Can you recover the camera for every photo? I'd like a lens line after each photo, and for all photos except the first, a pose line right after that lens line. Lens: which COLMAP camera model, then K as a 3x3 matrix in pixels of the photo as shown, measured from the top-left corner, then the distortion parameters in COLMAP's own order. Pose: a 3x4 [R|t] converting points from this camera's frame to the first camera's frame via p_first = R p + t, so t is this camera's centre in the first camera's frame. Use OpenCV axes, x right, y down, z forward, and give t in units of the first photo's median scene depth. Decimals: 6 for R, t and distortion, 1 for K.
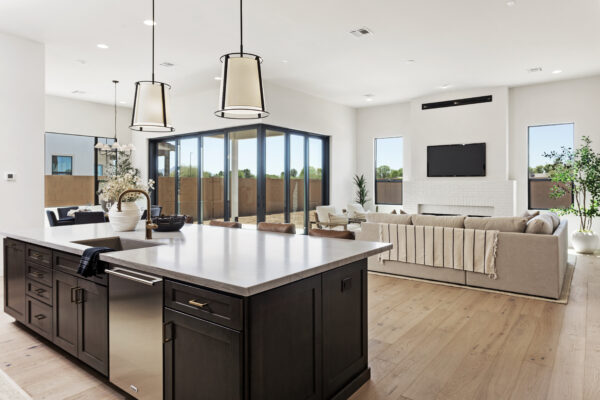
lens RADIAL K [[393.2, 0, 300.0], [0, 393.2, 186.2], [0, 0, 1]] dist [0.003006, 0.003756]
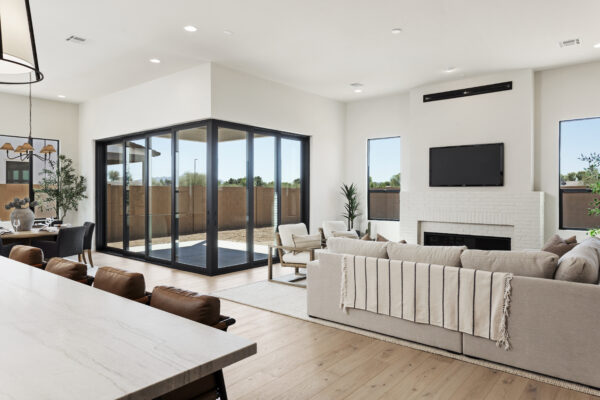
lens RADIAL K [[413.7, 0, 298.1], [0, 413.7, 197.6], [0, 0, 1]] dist [0.007403, -0.001765]
pose [[0.999378, 0.002051, -0.035198, 0.095161], [-0.001771, 0.999966, 0.008000, -0.008218], [0.035213, -0.007932, 0.999348, 0.166503]]
